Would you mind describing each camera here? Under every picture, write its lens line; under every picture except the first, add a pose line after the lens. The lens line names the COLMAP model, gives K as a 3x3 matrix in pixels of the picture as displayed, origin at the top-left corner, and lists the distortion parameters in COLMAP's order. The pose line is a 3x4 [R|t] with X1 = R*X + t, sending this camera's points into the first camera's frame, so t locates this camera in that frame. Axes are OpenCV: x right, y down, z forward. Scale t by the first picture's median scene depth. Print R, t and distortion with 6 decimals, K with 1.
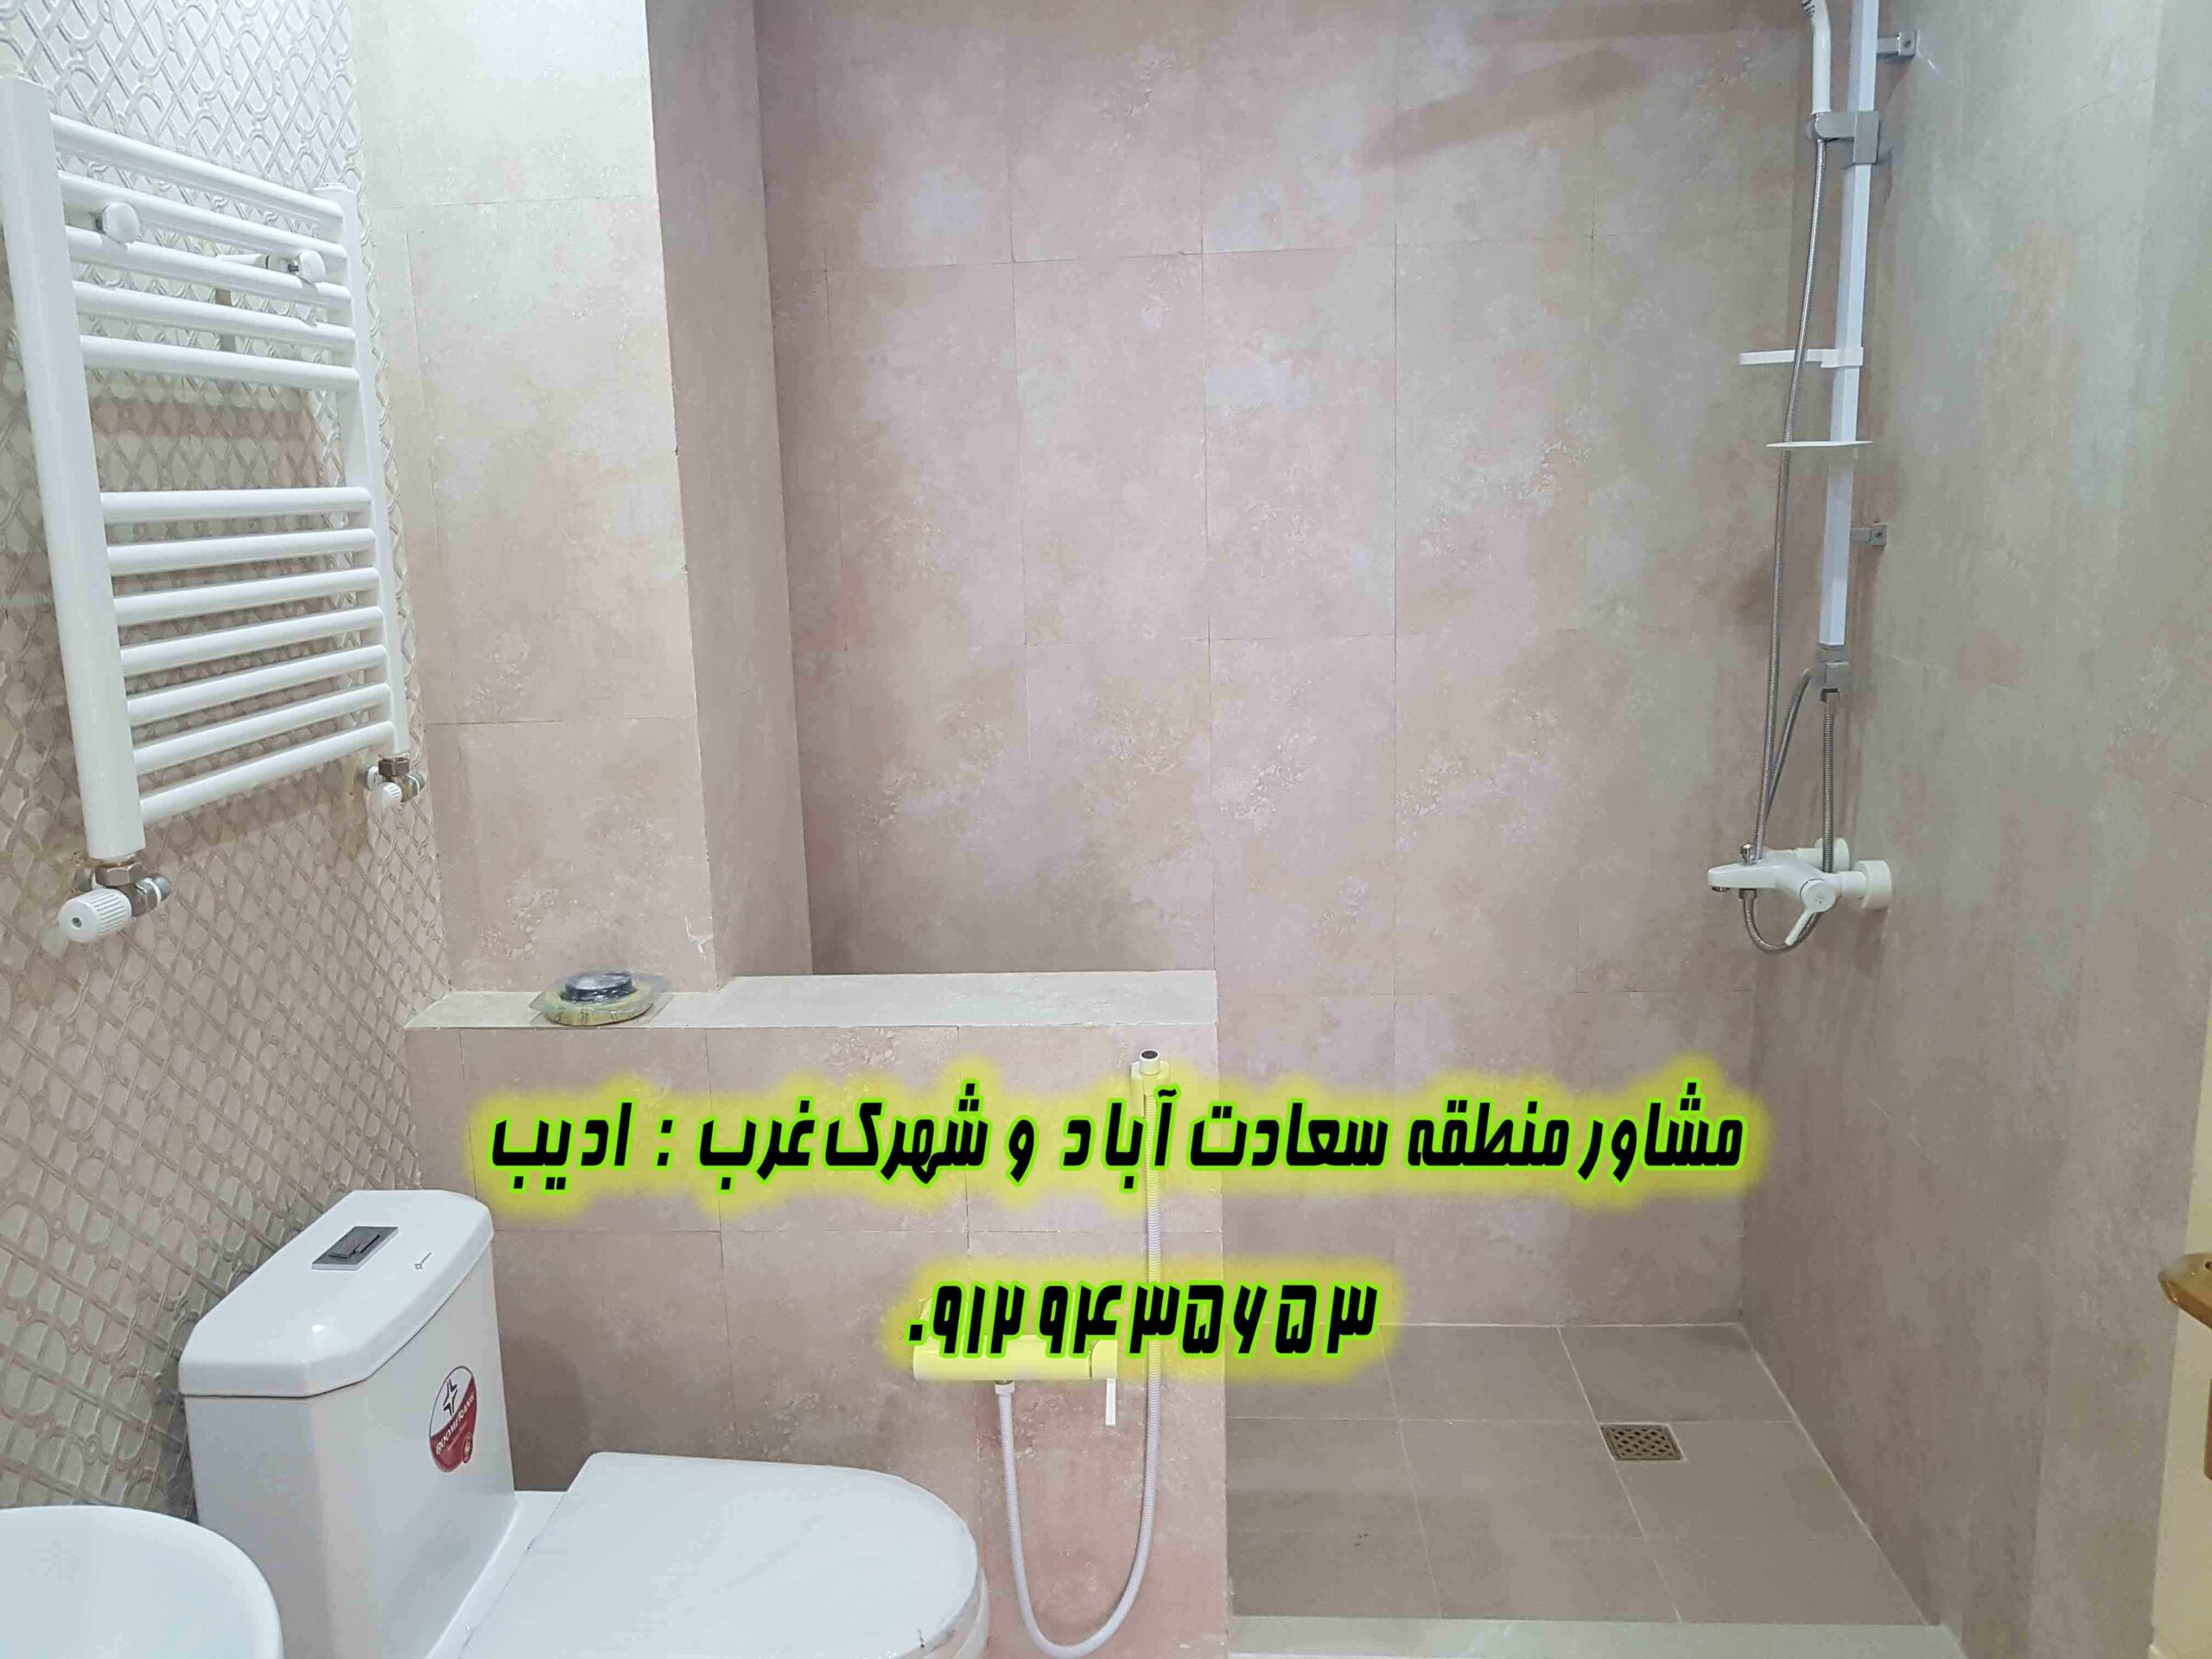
lens RADIAL K [[1707.0, 0, 1033.2], [0, 1707.0, 811.7], [0, 0, 1]] dist [-0.007204, -0.002851]
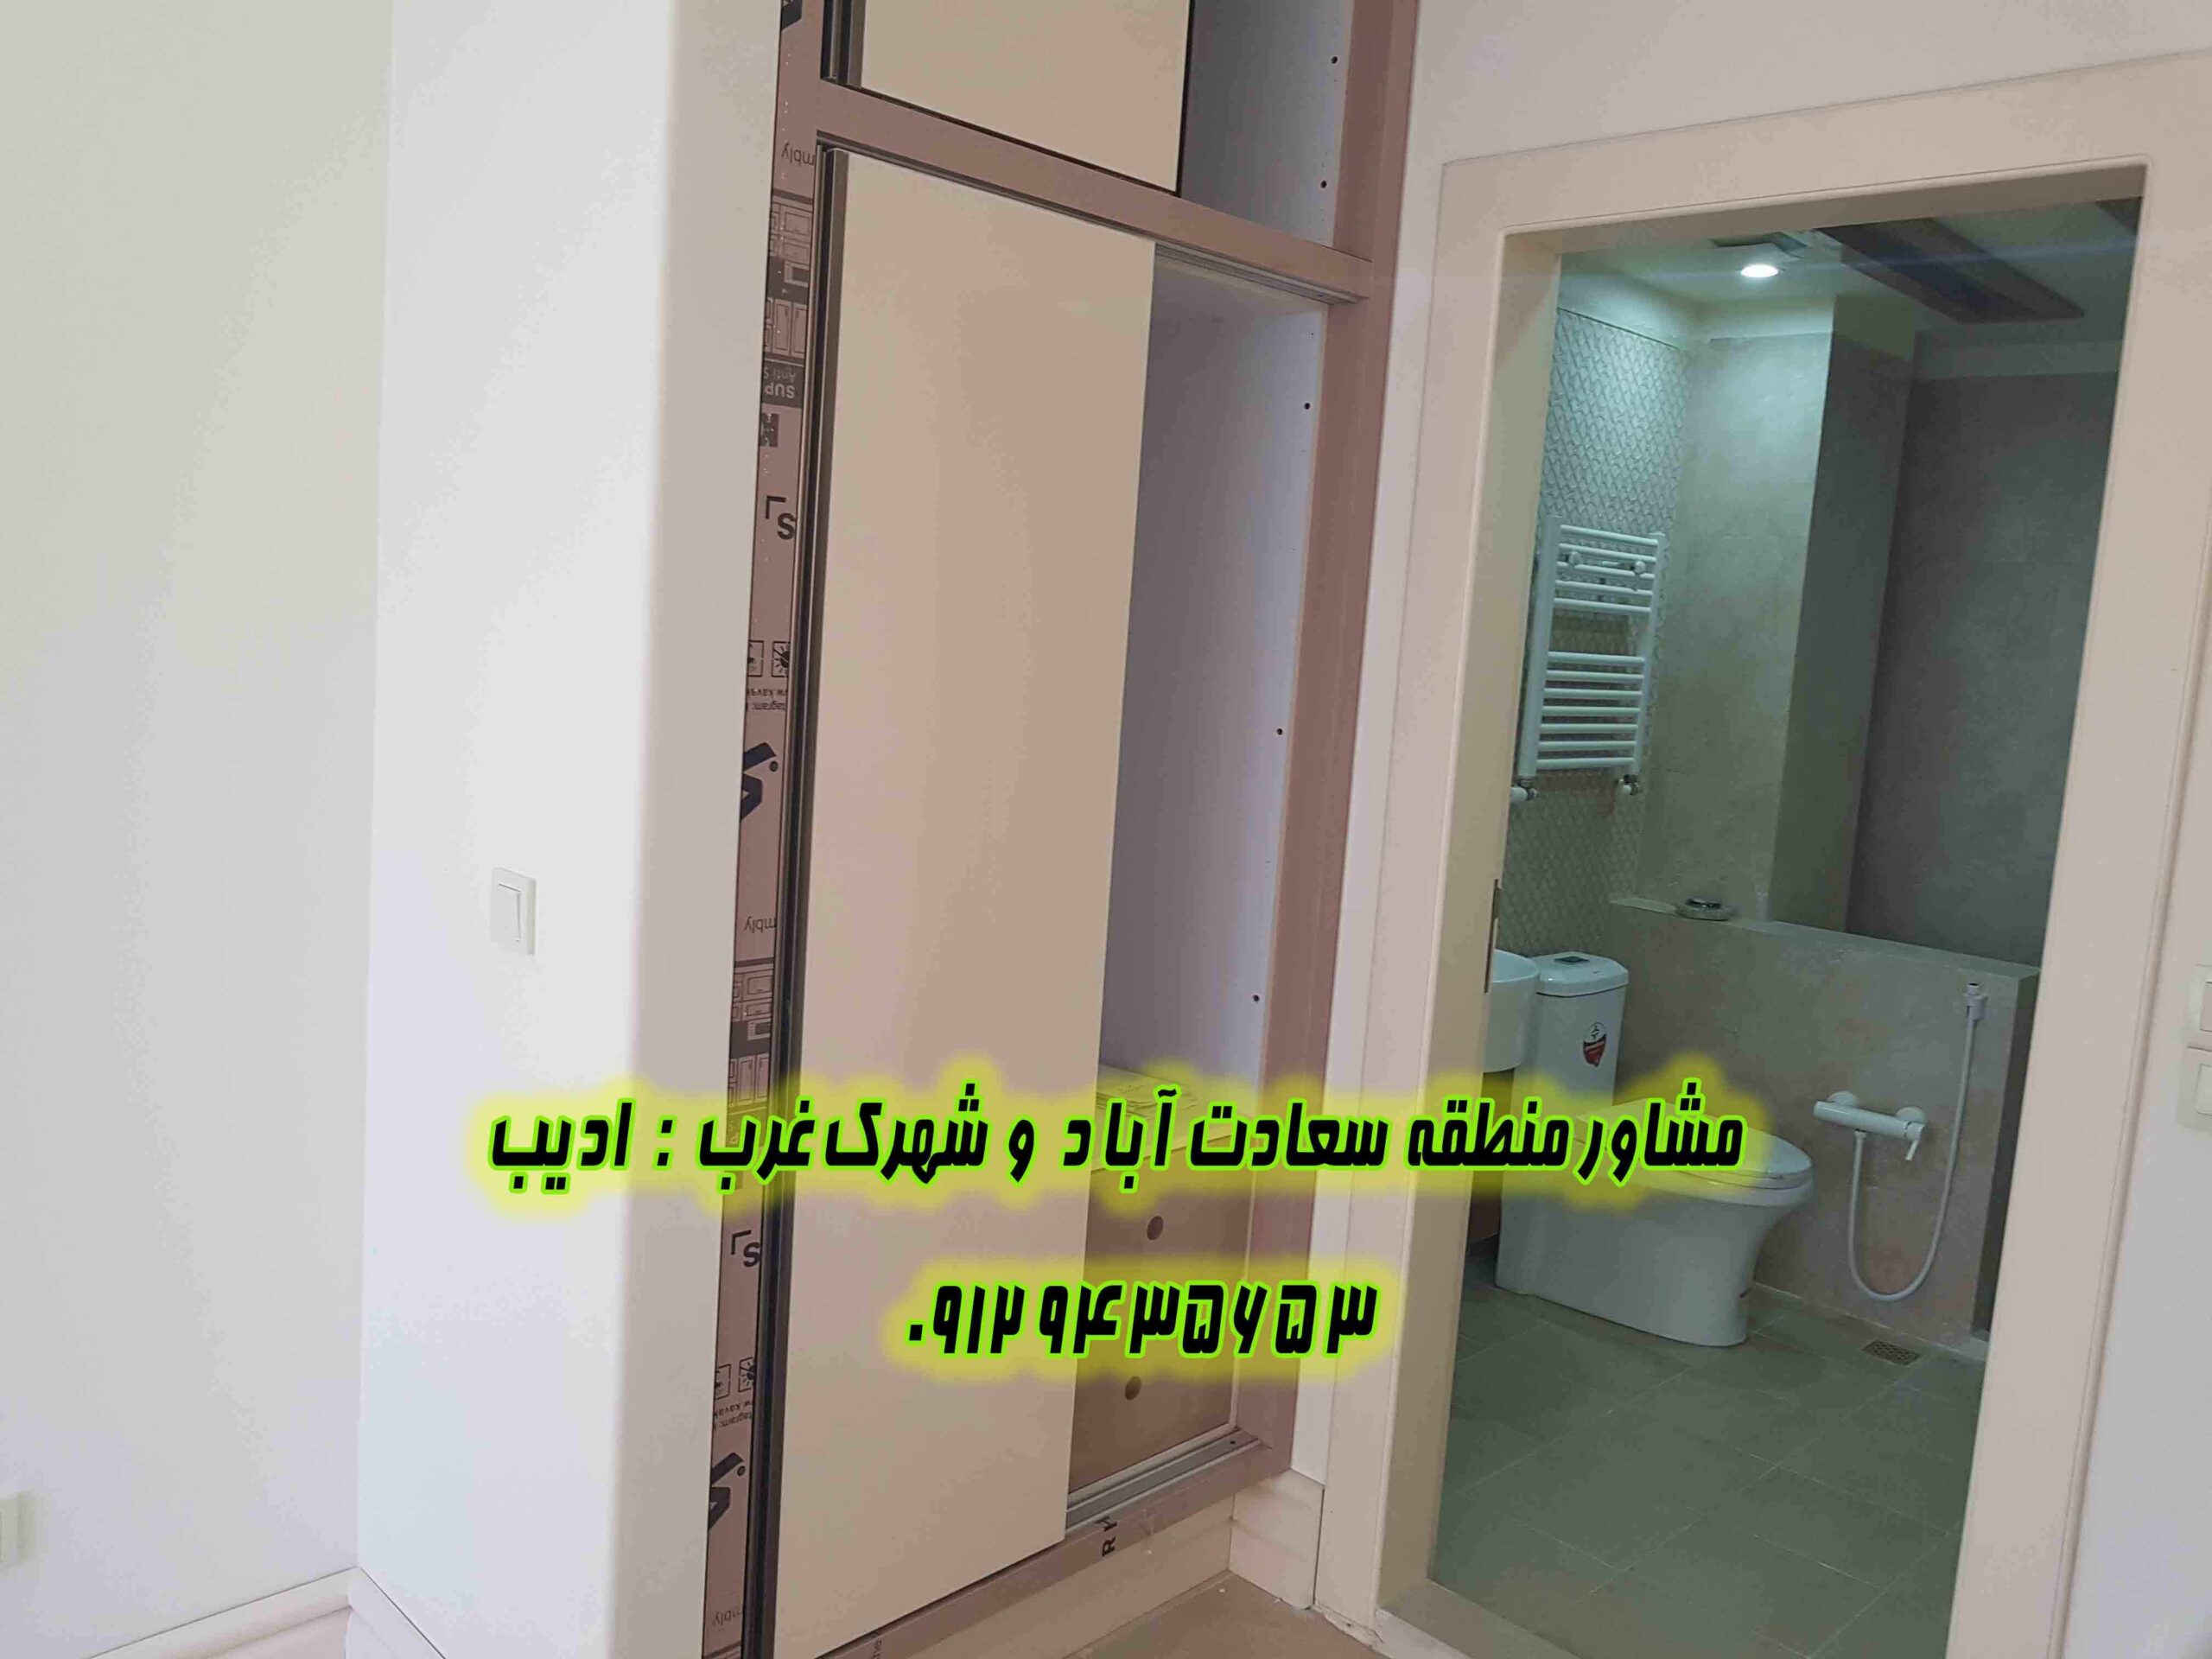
lens RADIAL K [[1707.0, 0, 1071.3], [0, 1707.0, 787.2], [0, 0, 1]] dist [-0.007204, -0.002851]
pose [[0.751722, 0.154700, -0.641079, 0.527079], [-0.220276, 0.975167, -0.022973, 0.202902], [0.621605, 0.158483, 0.767131, -1.212227]]
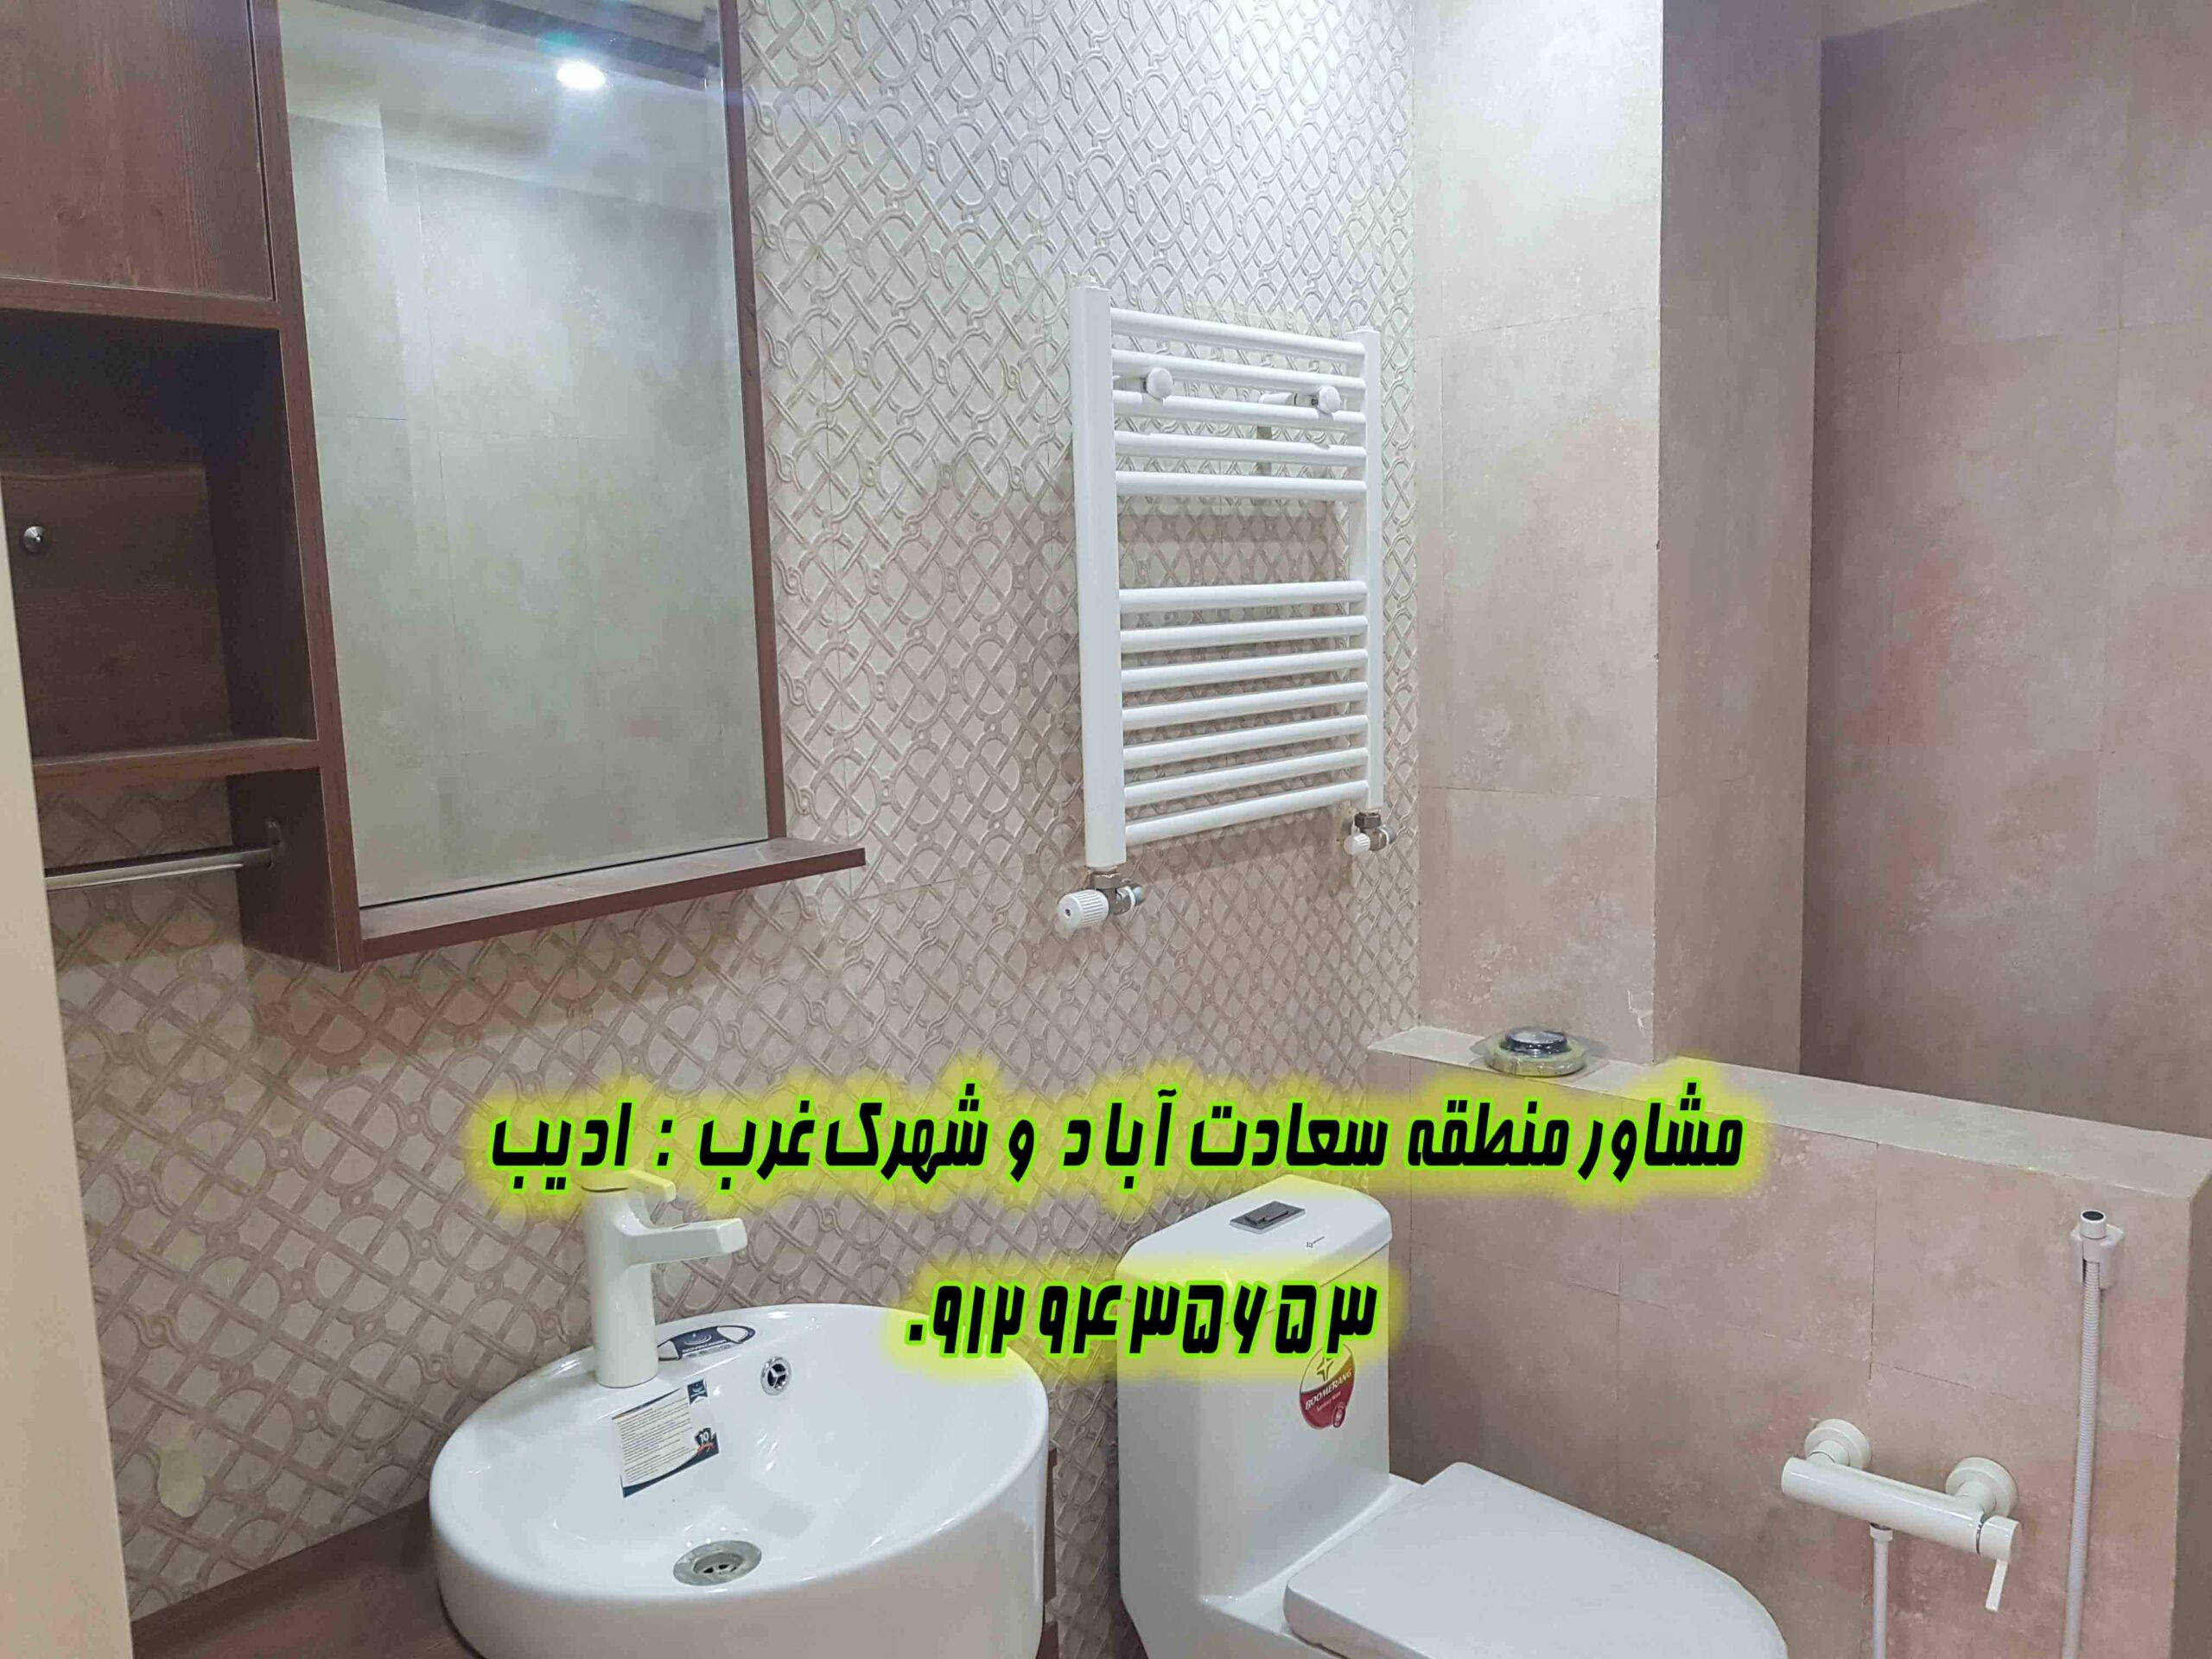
lens RADIAL K [[1707.0, 0, 1097.0], [0, 1707.0, 822.5], [0, 0, 1]] dist [-0.007204, -0.002851]
pose [[0.794592, 0.089419, -0.600523, 0.177573], [-0.109996, 0.993929, 0.002455, -0.007479], [0.597097, 0.064105, 0.799604, -0.037471]]
